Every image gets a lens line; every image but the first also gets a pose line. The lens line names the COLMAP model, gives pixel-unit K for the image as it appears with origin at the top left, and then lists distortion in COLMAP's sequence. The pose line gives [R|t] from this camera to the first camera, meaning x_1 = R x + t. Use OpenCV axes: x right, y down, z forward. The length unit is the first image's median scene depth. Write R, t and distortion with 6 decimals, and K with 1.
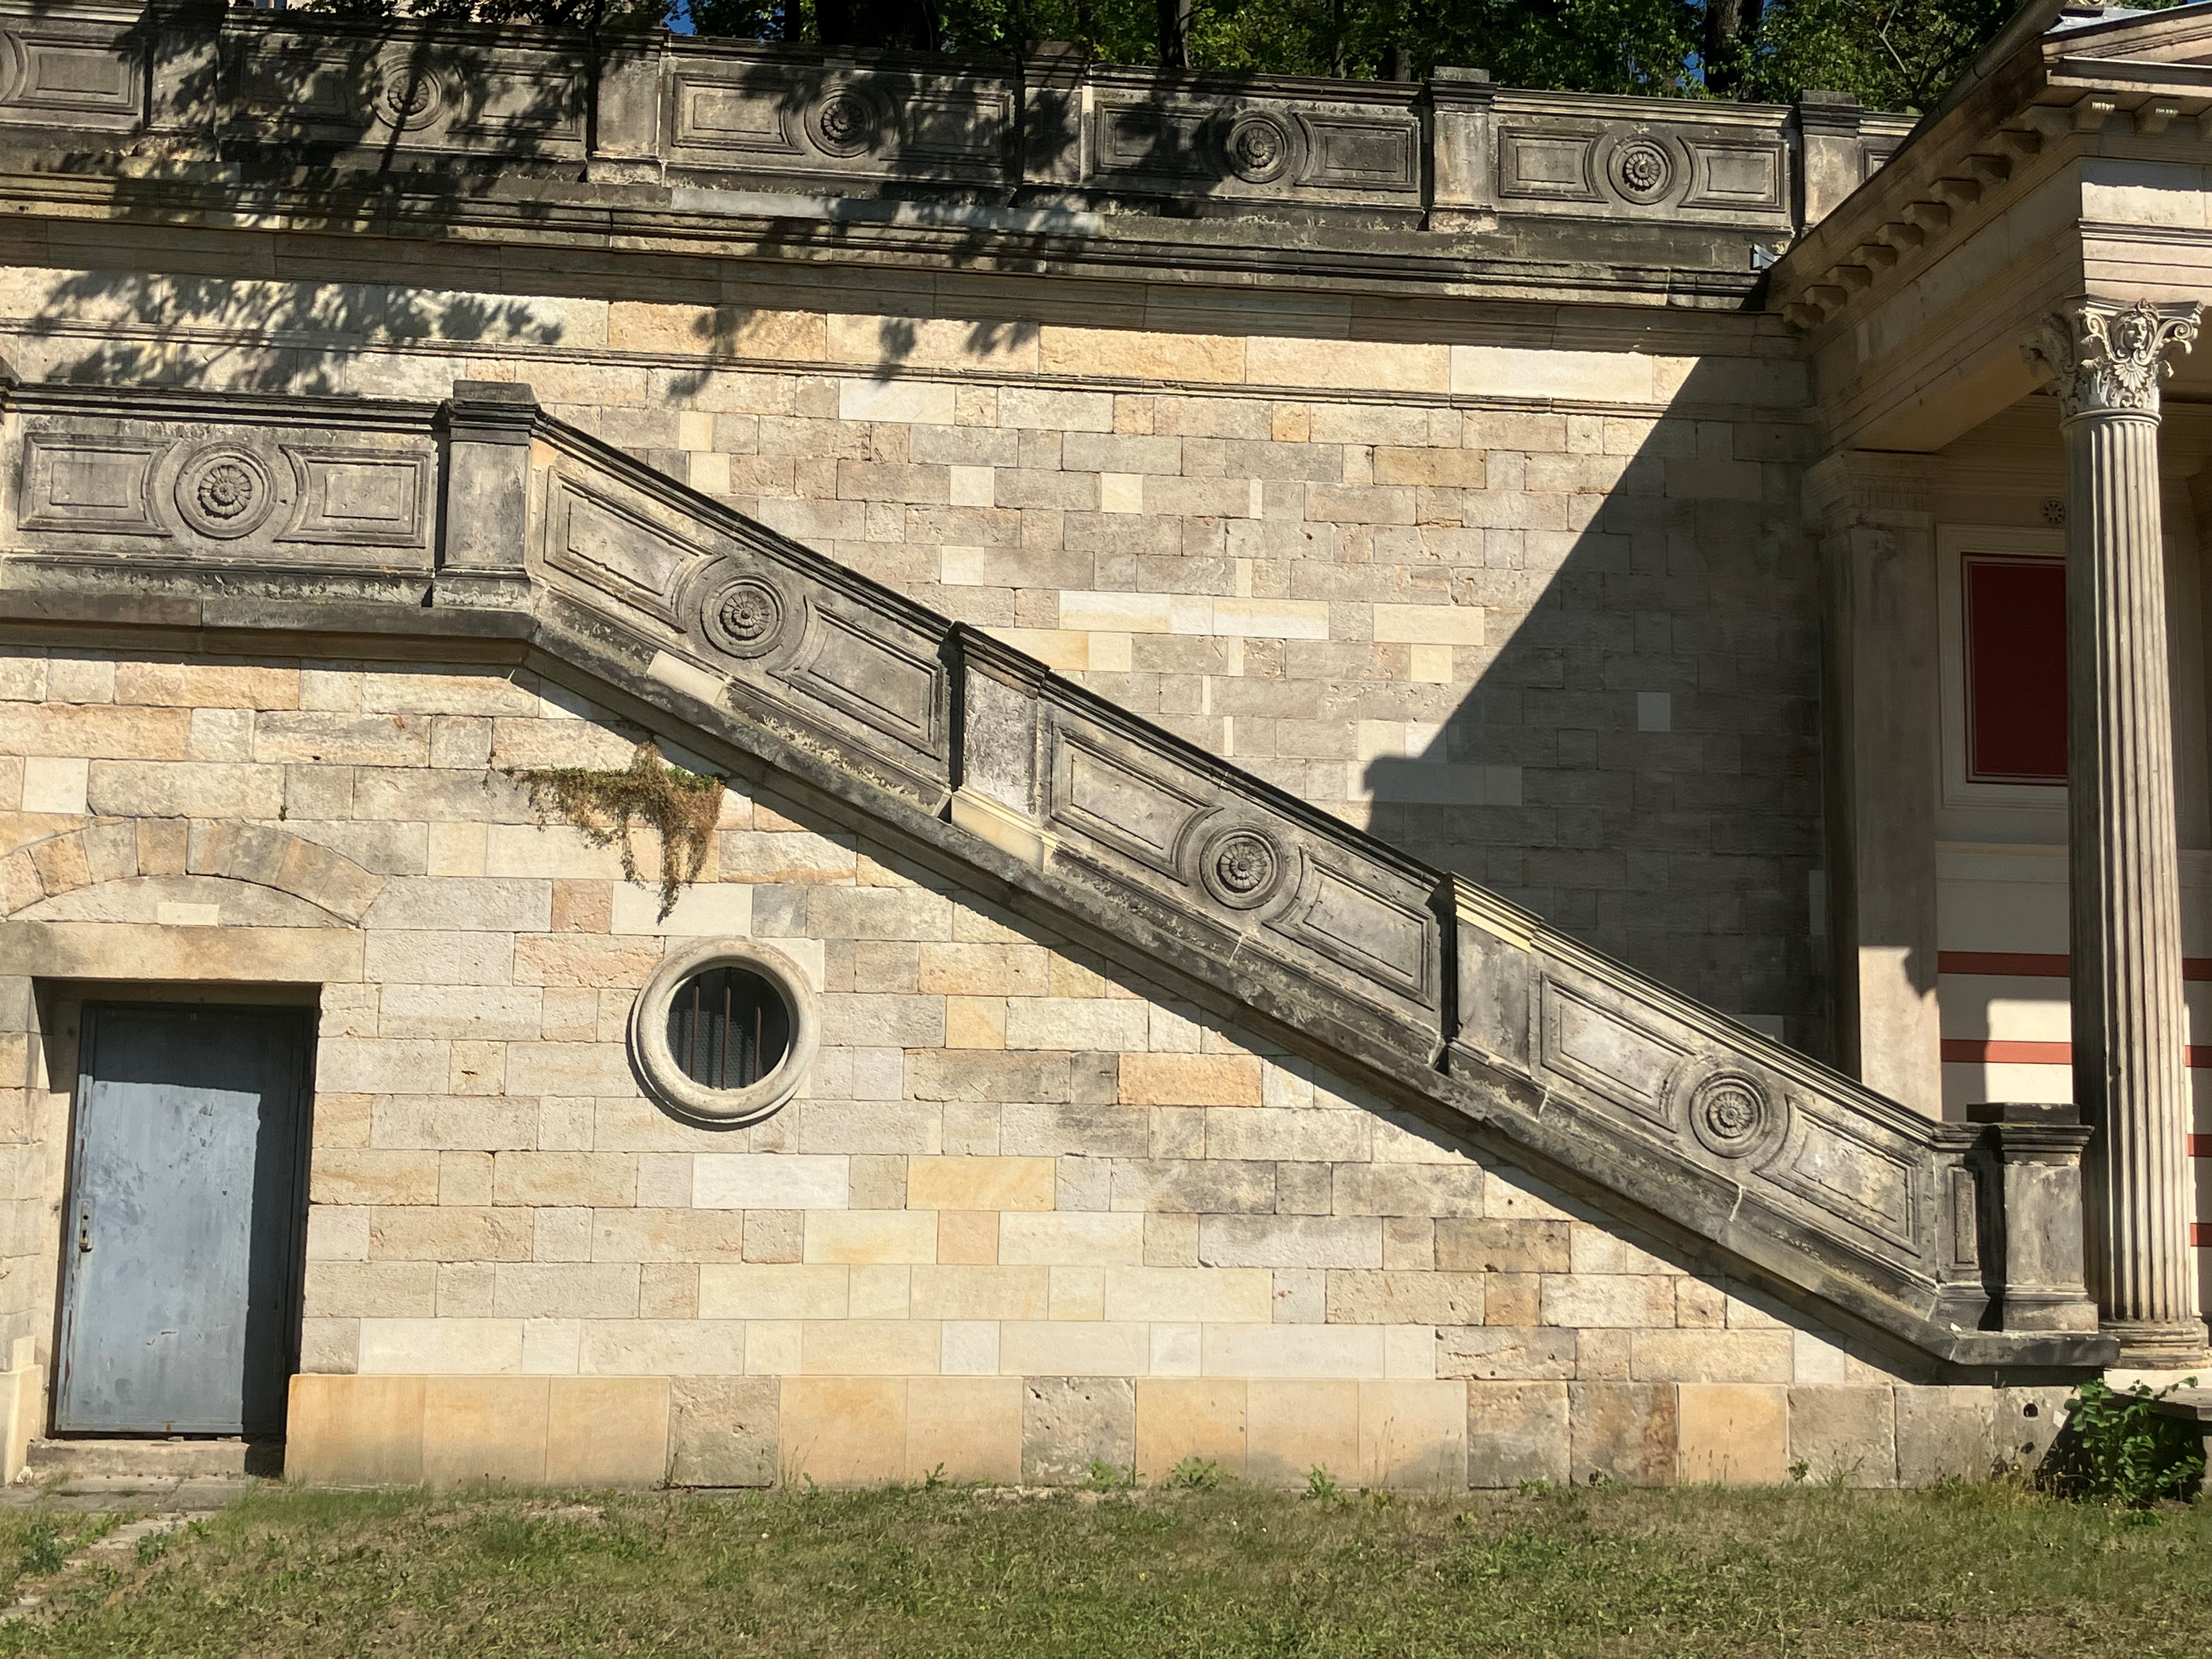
lens RADIAL K [[2720.4, 0, 1112.1], [0, 2720.4, 777.0], [0, 0, 1]] dist [0.177795, -0.579314]
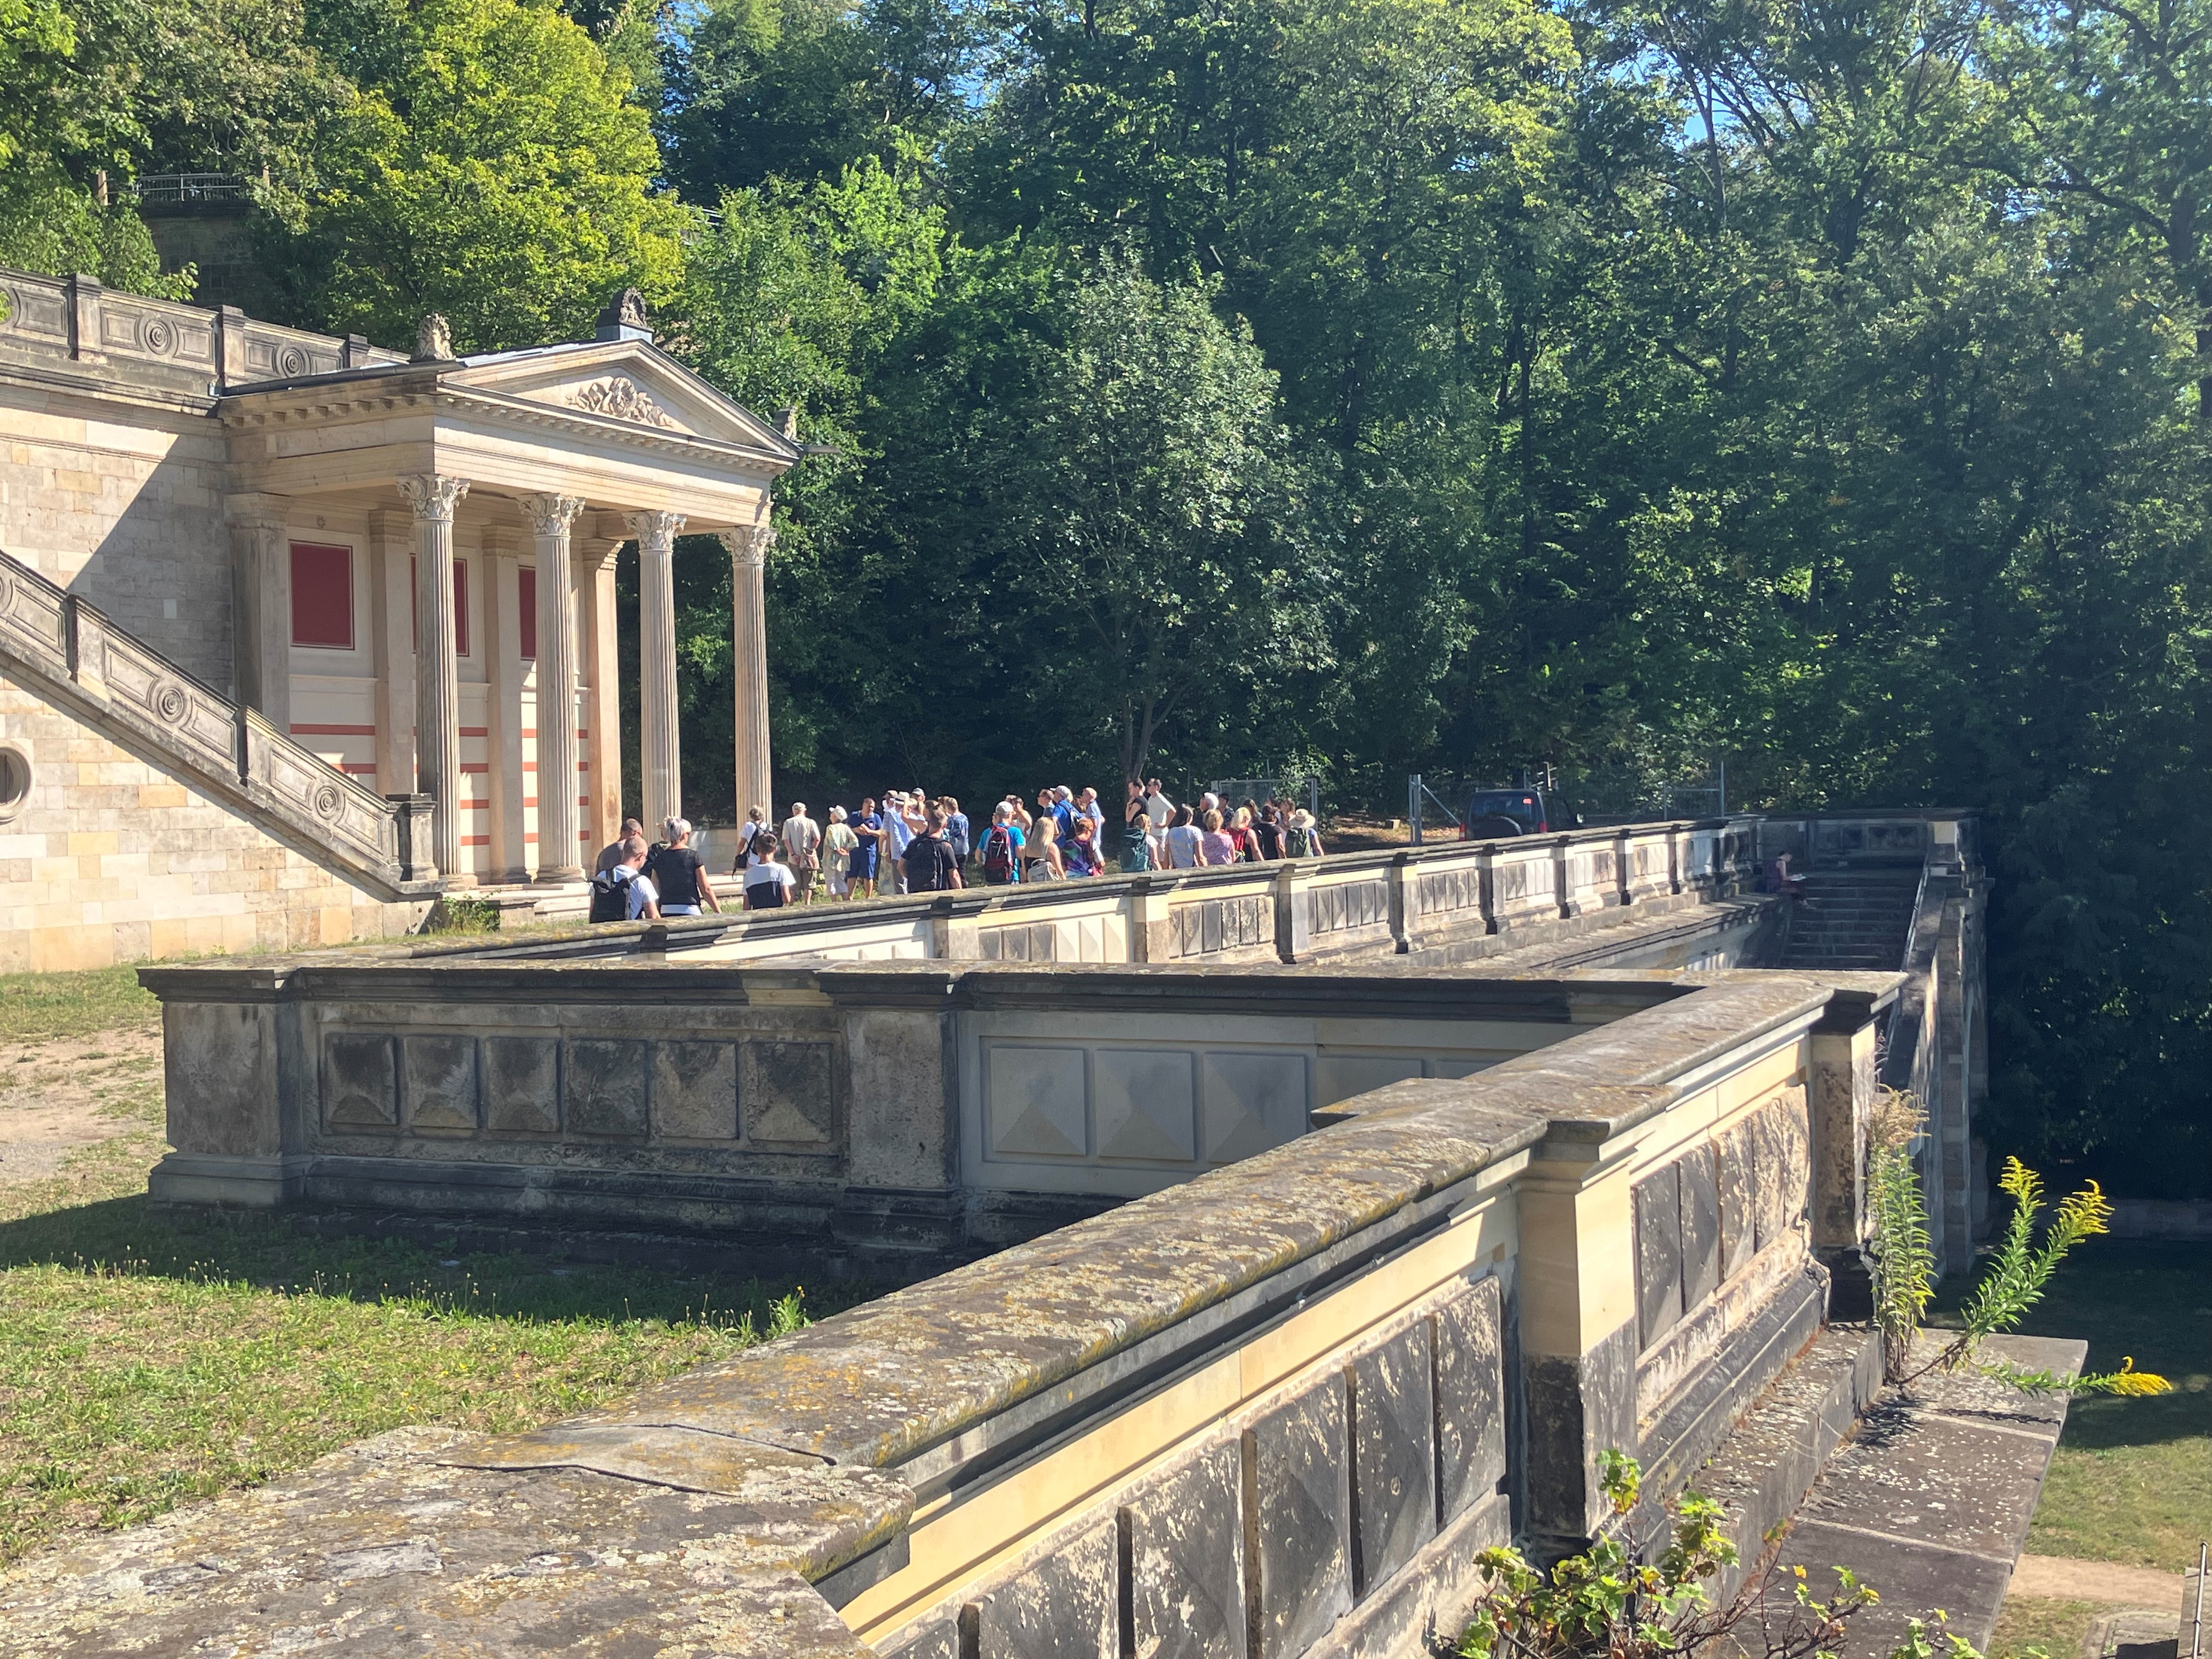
lens RADIAL K [[2498.5, 0, 1106.3], [0, 2498.5, 783.3], [0, 0, 1]] dist [0.009175, 0.009955]
pose [[0.545349, -0.024834, 0.837841, -1.293453], [-0.086353, 0.992578, 0.085628, -0.149524], [-0.833749, -0.119047, 0.539157, -0.808723]]
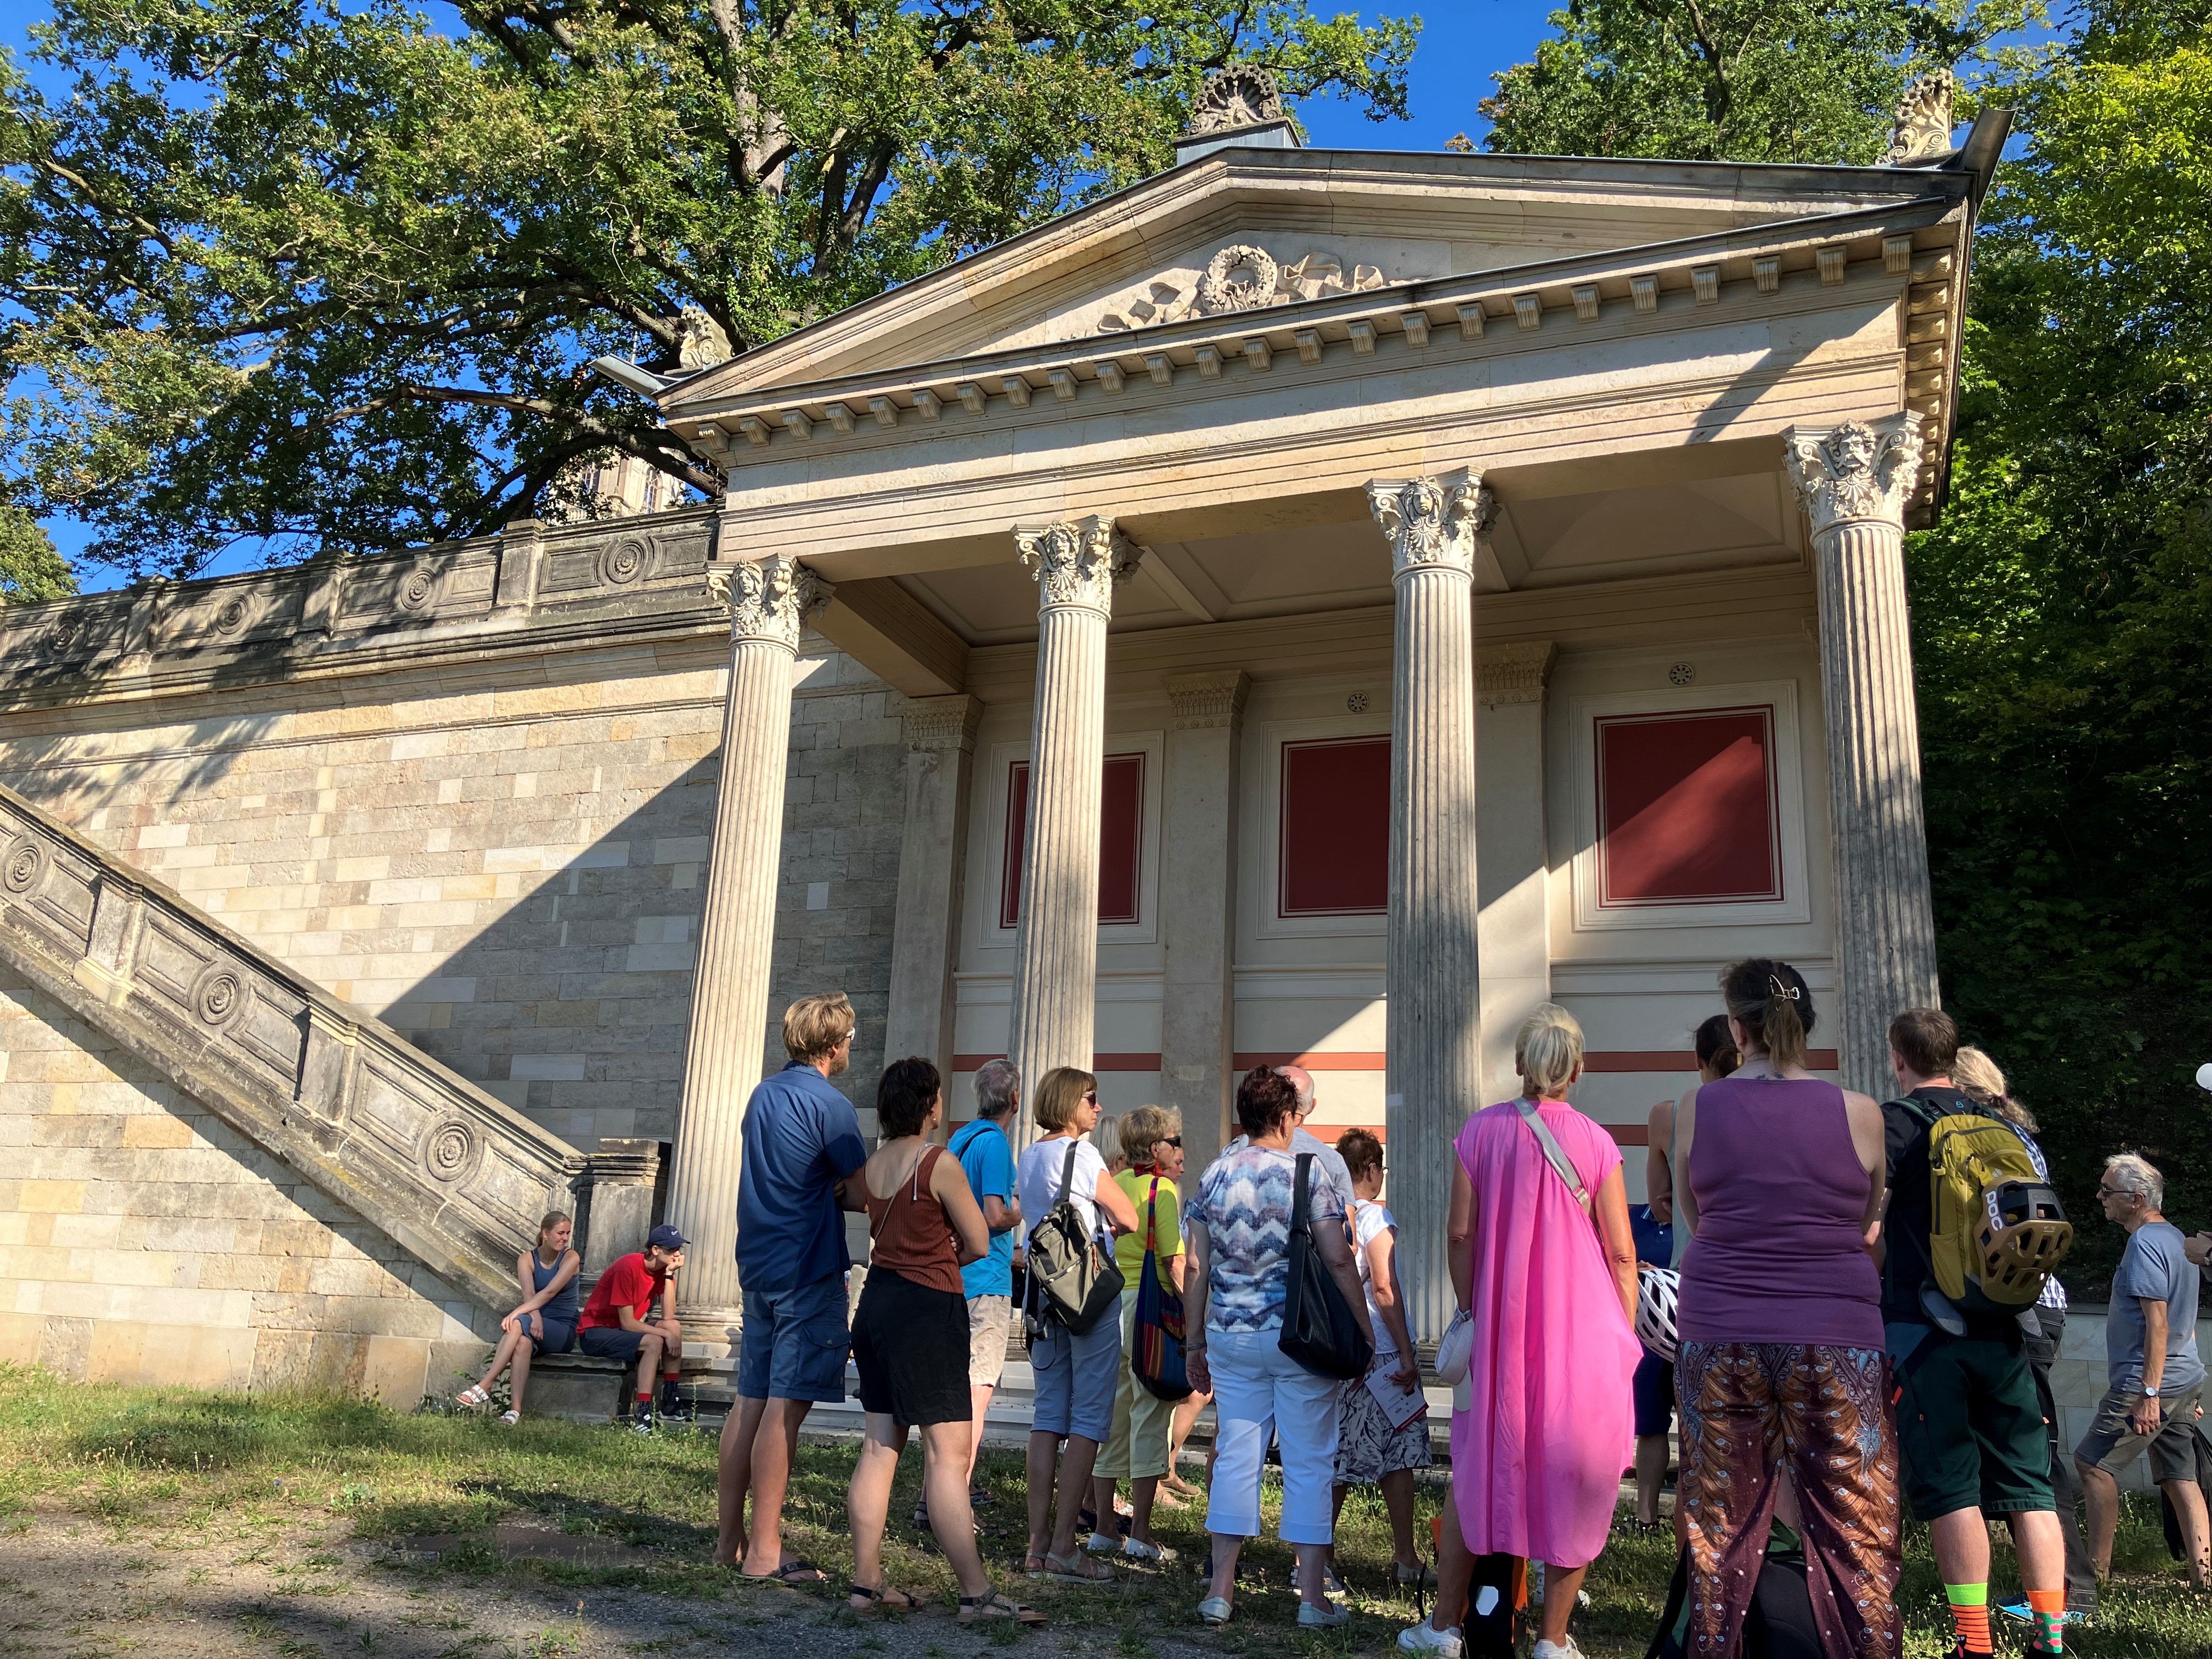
lens RADIAL K [[1792.9, 0, 1110.8], [0, 1792.9, 838.2], [0, 0, 1]] dist [-0.004507, 0.038398]
pose [[0.872309, -0.097989, -0.479037, 1.006000], [0.036514, 0.990032, -0.136024, 0.101715], [0.487591, 0.101163, 0.867192, 0.335511]]
